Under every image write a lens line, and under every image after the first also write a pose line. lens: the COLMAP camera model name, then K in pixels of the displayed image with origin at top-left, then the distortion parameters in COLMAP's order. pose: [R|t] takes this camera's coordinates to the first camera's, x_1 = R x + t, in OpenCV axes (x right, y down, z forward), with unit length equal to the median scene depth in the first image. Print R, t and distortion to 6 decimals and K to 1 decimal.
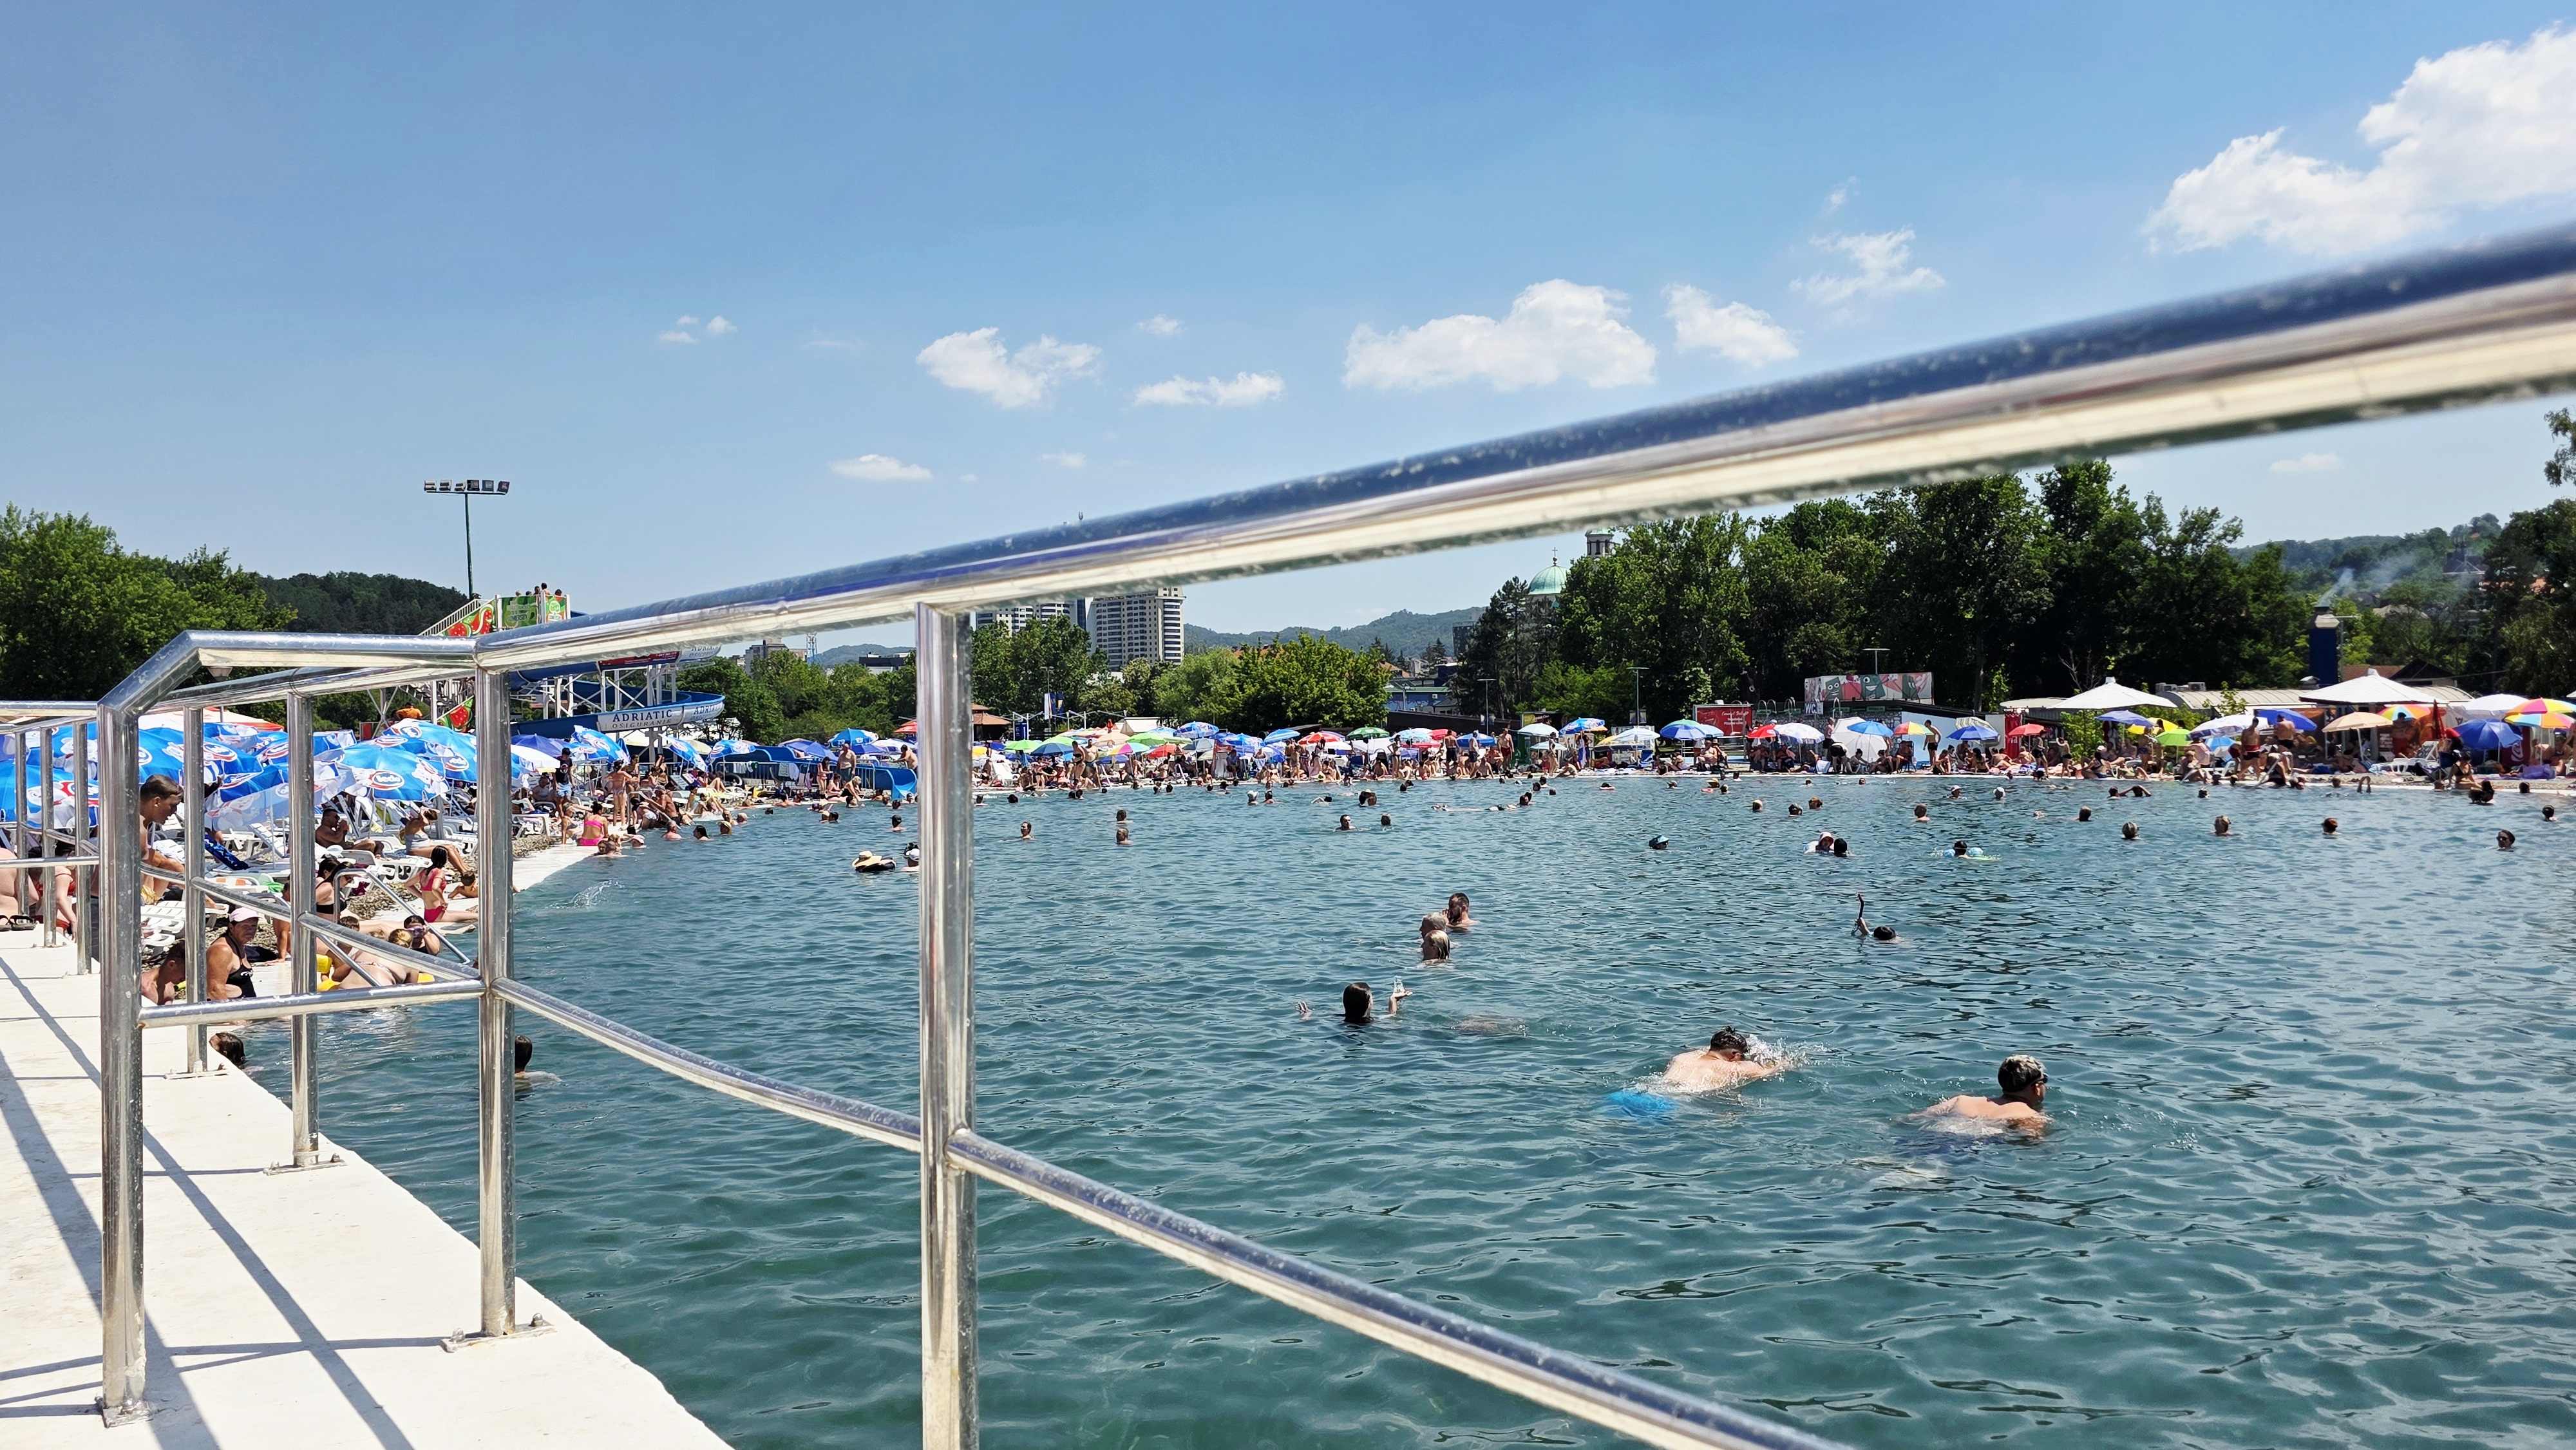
lens RADIAL K [[1960.0, 0, 1270.1], [0, 1960.0, 739.7], [0, 0, 1]] dist [0.088799, -0.012319]
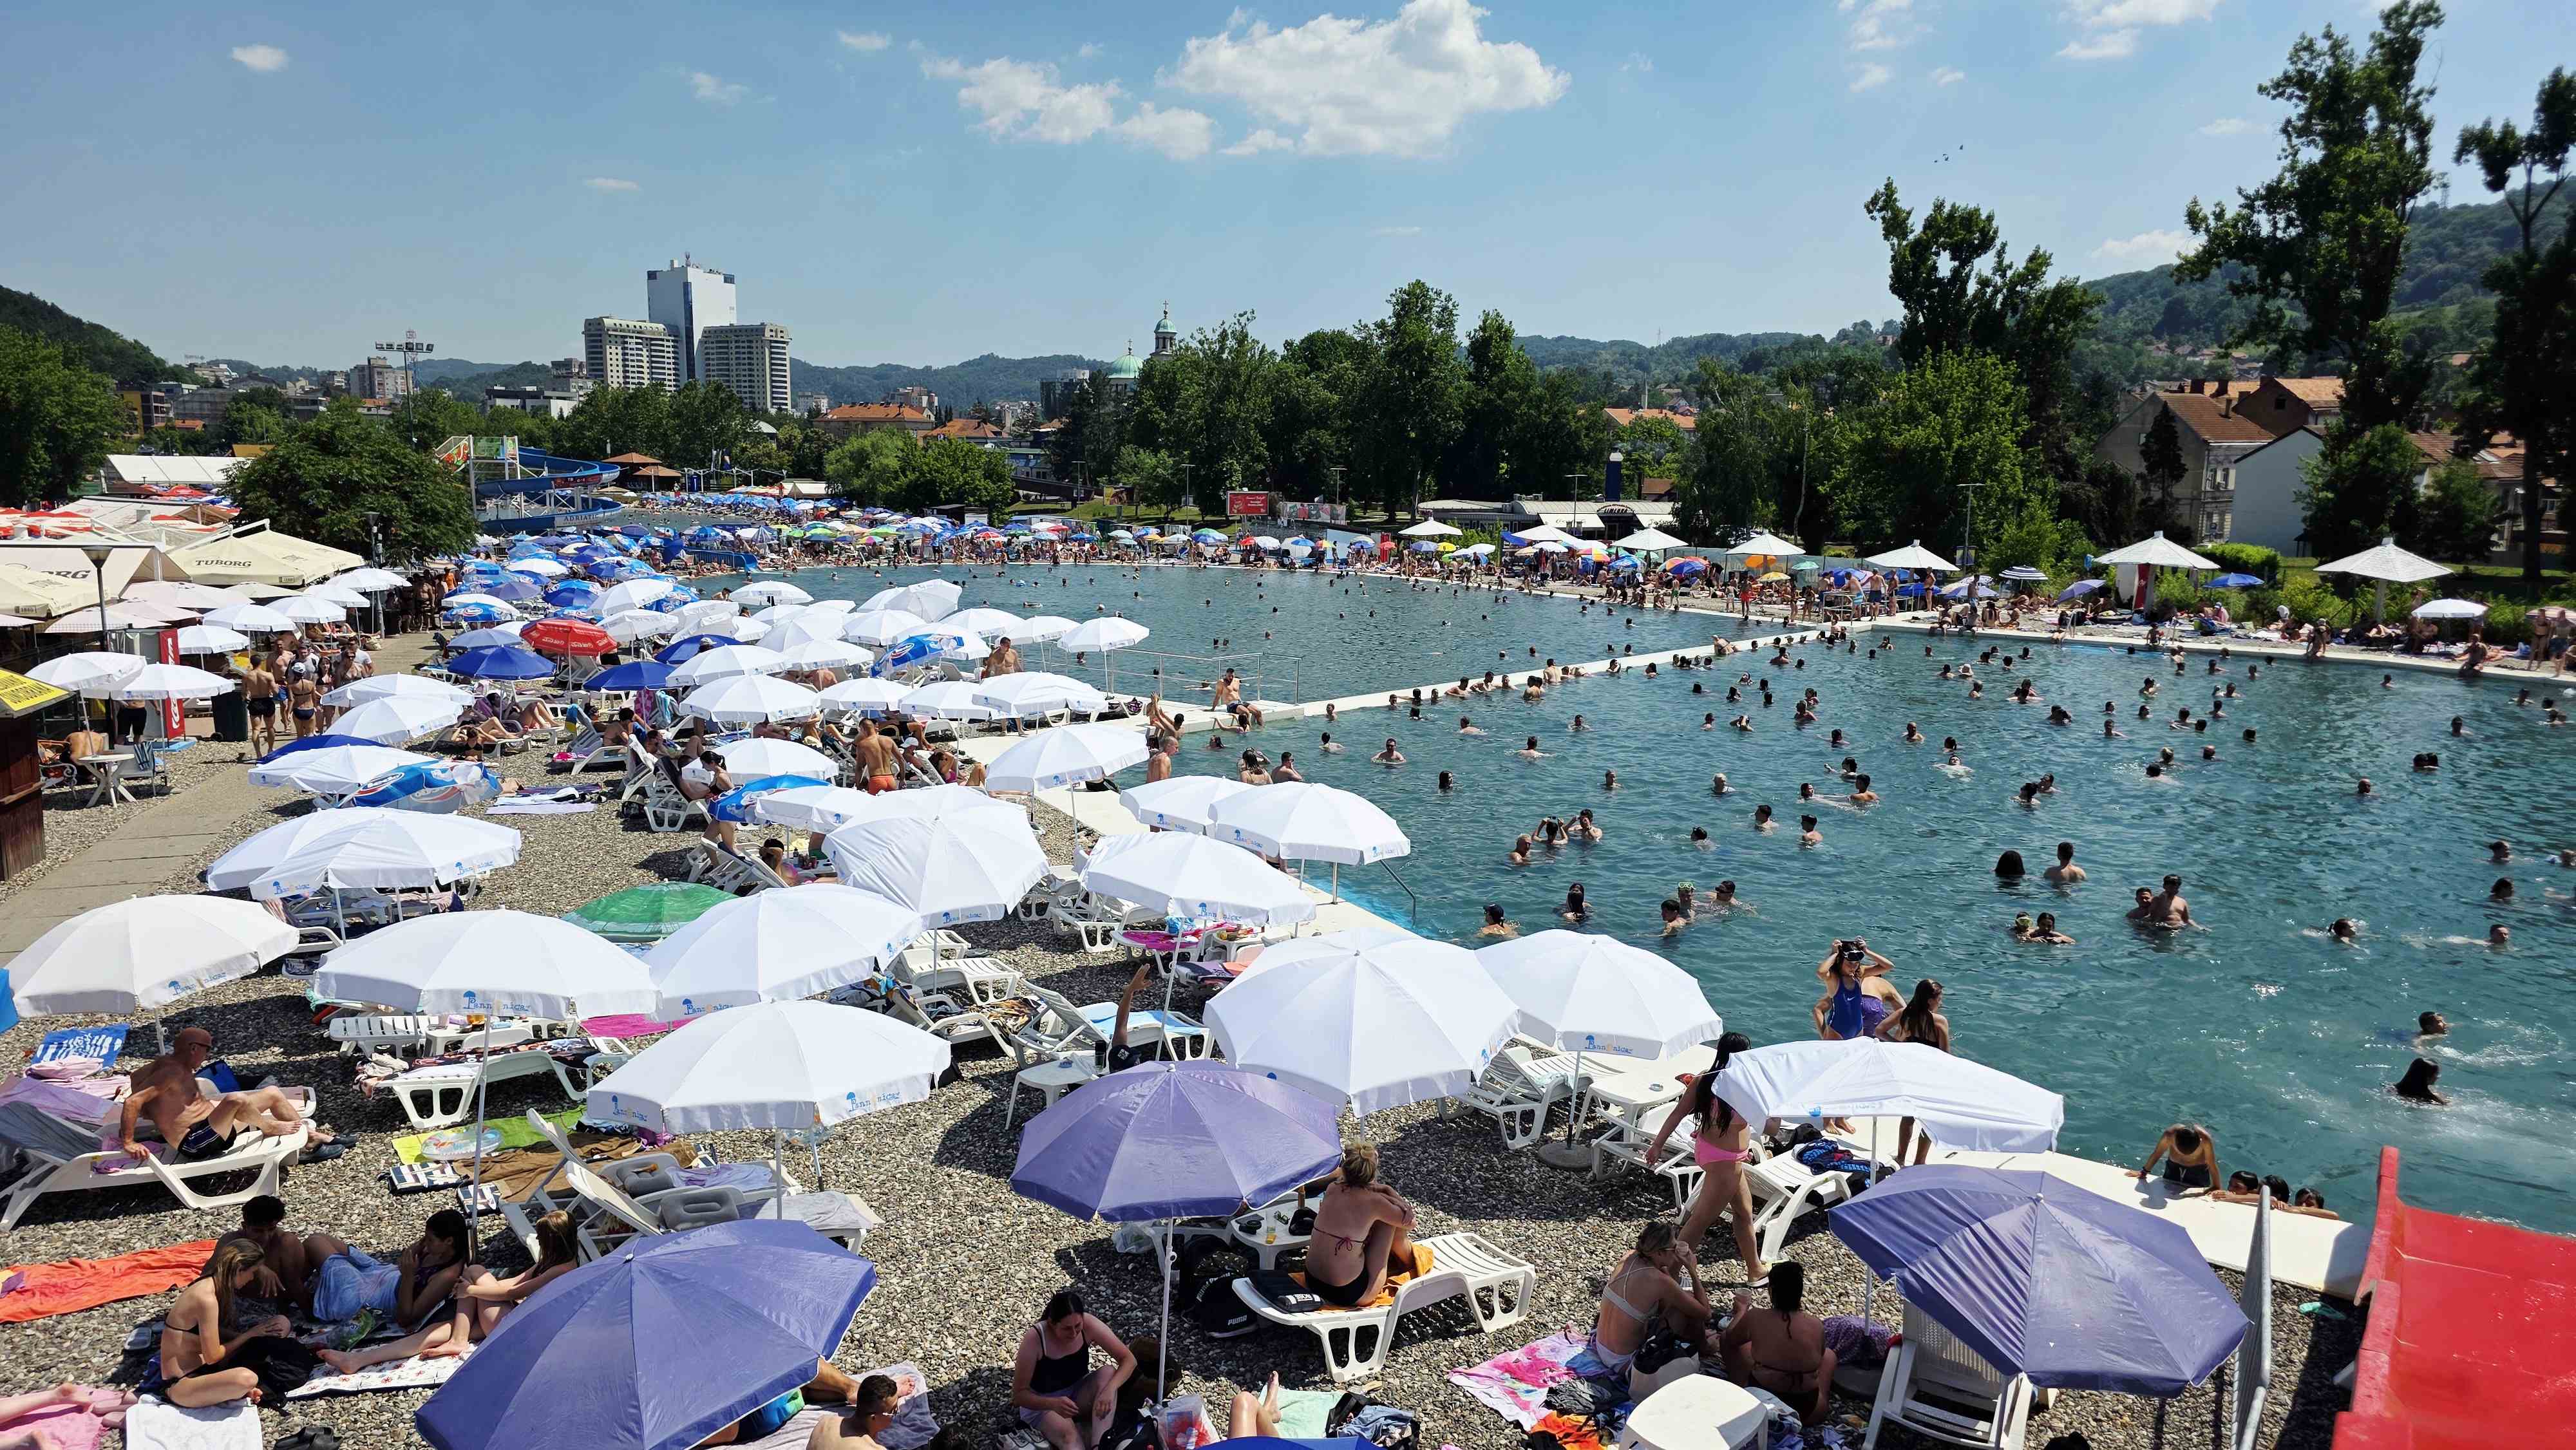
lens RADIAL K [[1787.0, 0, 1281.2], [0, 1787.0, 726.2], [0, 0, 1]] dist [0.044356, -0.011426]
pose [[0.973212, 0.000504, 0.229908, -0.035692], [-0.032820, 0.990060, 0.136760, -0.024489], [-0.227554, -0.140642, 0.963555, -0.232030]]
